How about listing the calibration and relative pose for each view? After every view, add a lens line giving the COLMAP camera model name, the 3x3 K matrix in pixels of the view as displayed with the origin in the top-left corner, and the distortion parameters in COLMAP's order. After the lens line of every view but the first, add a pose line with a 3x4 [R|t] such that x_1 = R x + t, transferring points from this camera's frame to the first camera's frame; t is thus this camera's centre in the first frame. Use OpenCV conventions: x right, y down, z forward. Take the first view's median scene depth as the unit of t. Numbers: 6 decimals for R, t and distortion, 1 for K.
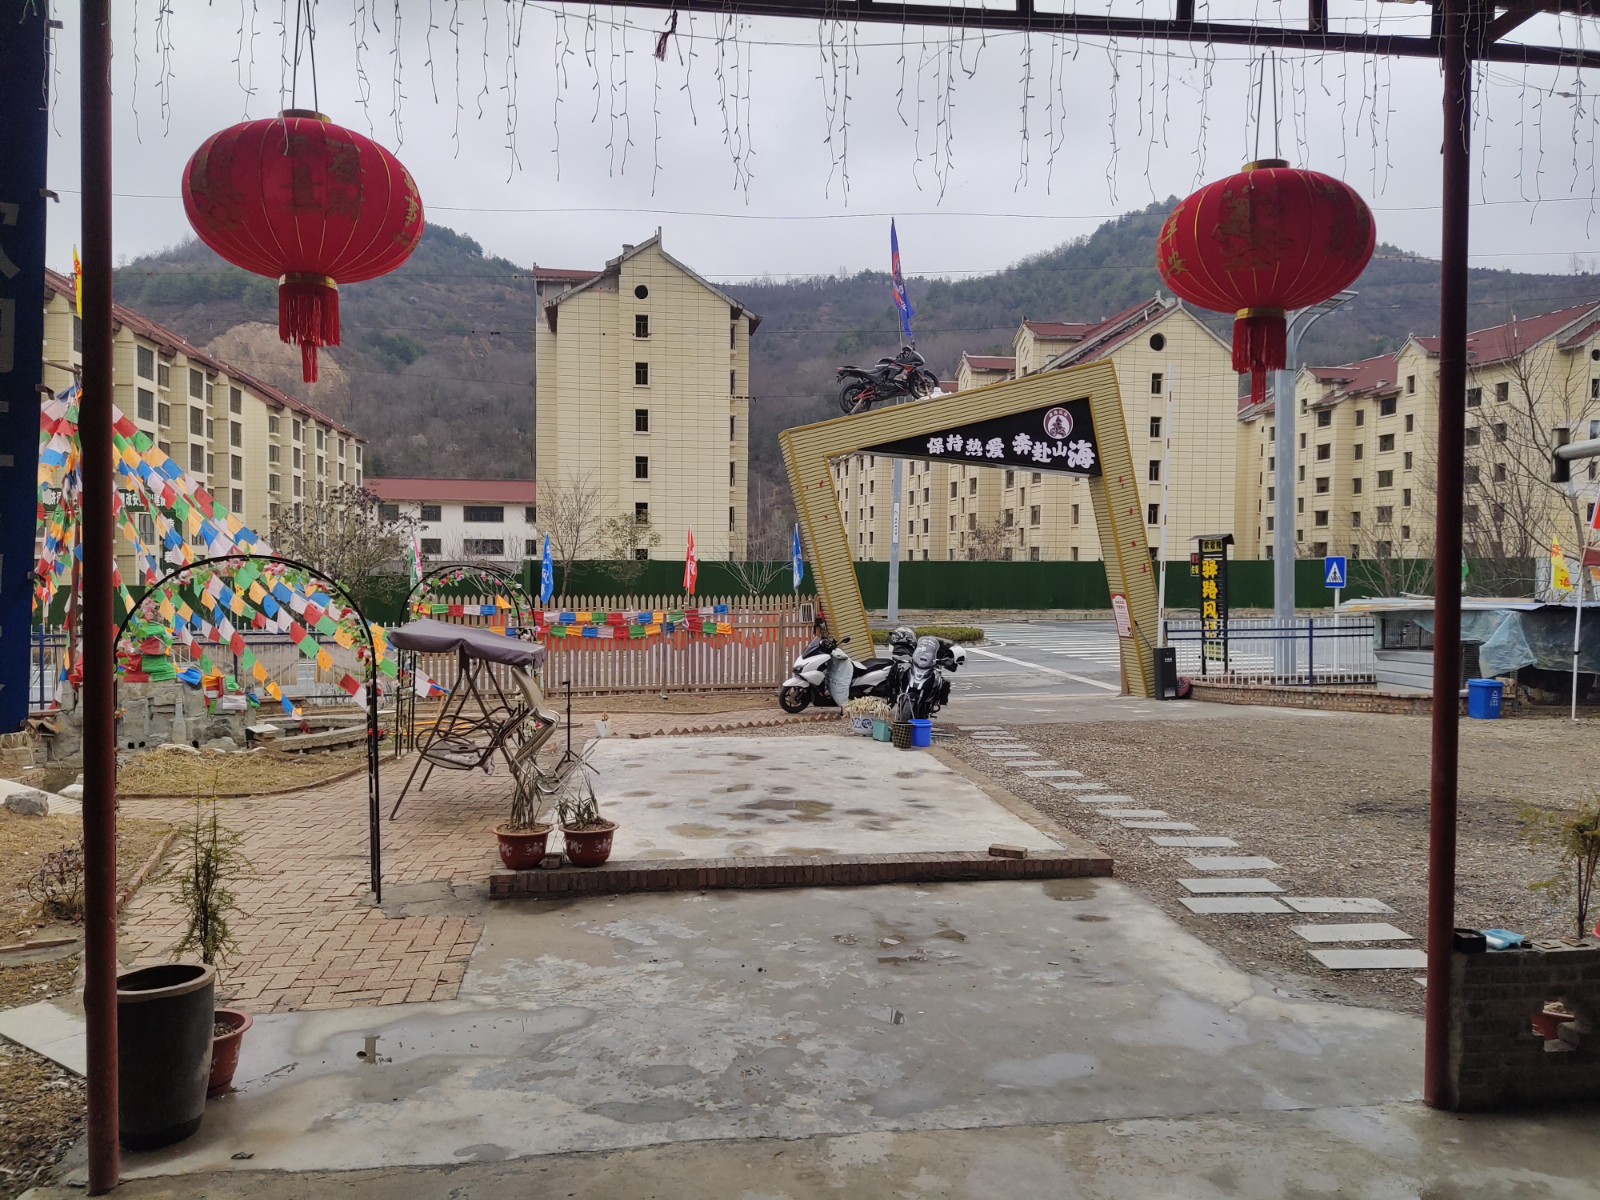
lens RADIAL K [[1169.0, 0, 804.5], [0, 1169.0, 600.3], [0, 0, 1]] dist [0.010873, -0.014660]
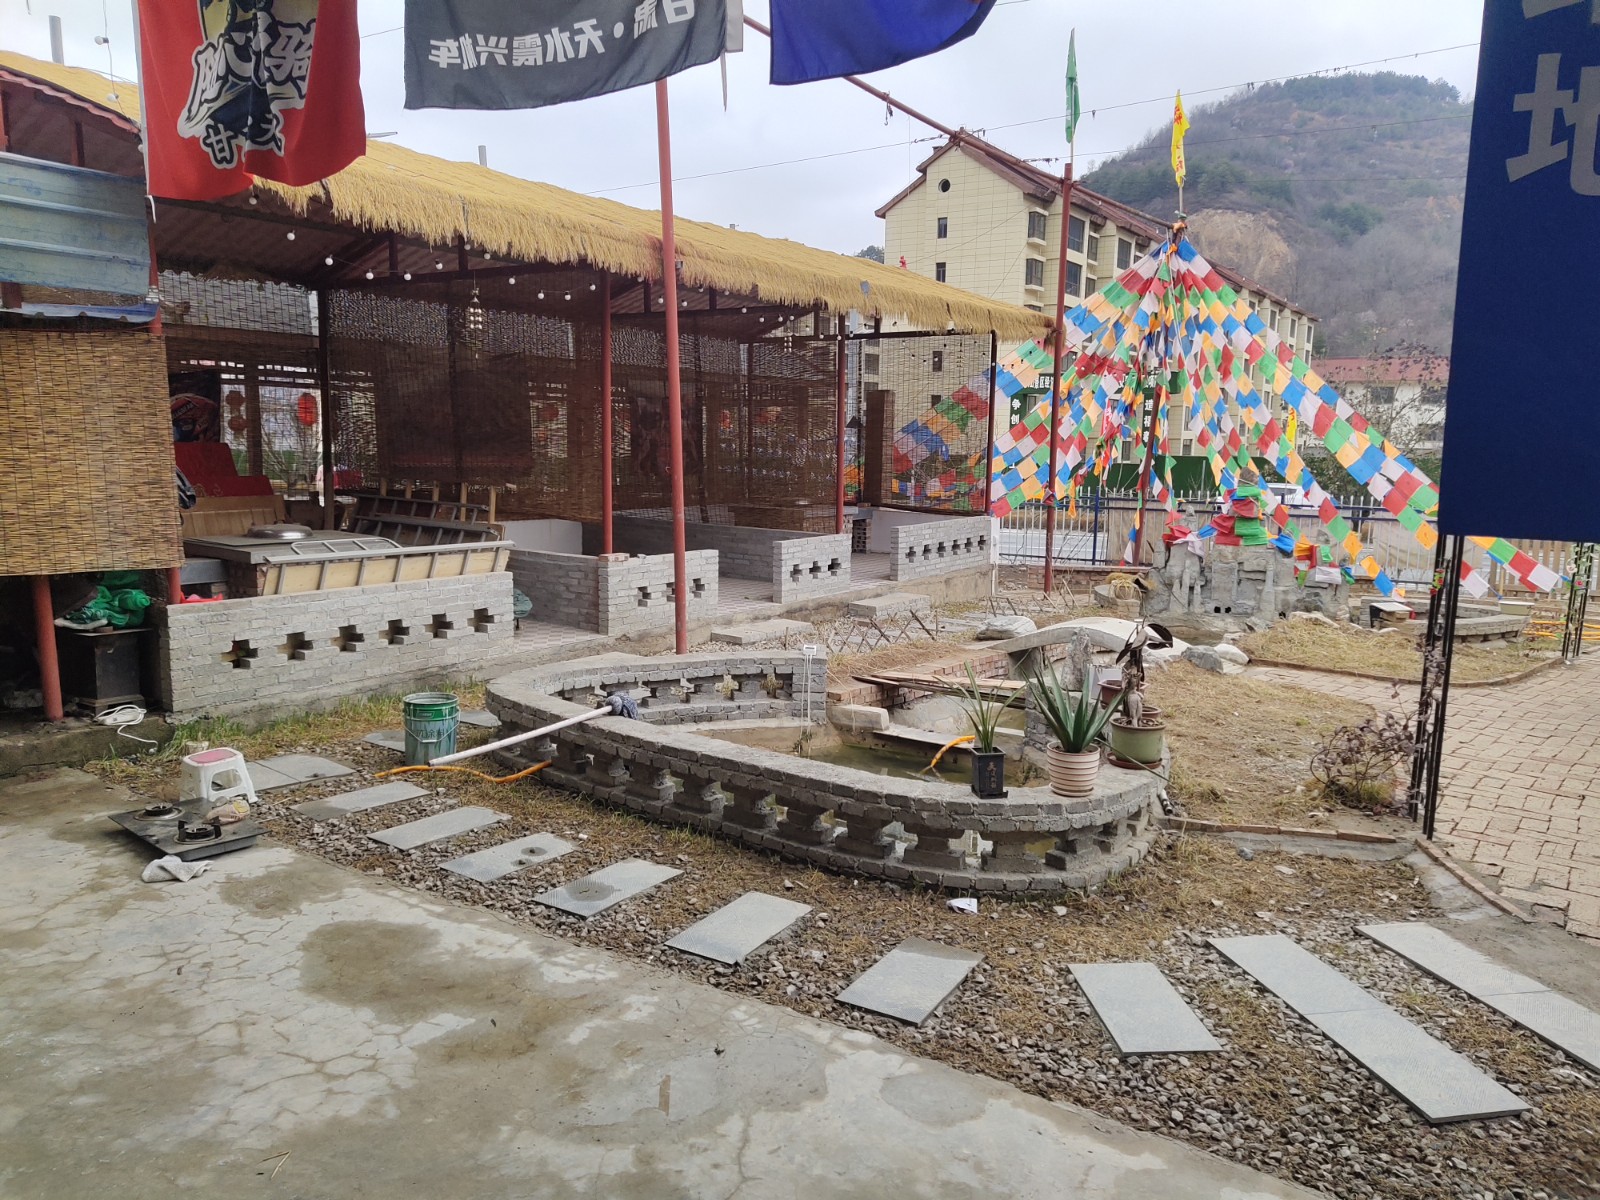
lens RADIAL K [[1169.0, 0, 799.1], [0, 1169.0, 599.7], [0, 0, 1]] dist [0.010873, -0.014660]
pose [[0.727295, 0.102266, -0.678663, -0.169193], [-0.036927, 0.993235, 0.110094, 0.021579], [0.685331, -0.055010, 0.726151, 0.058478]]
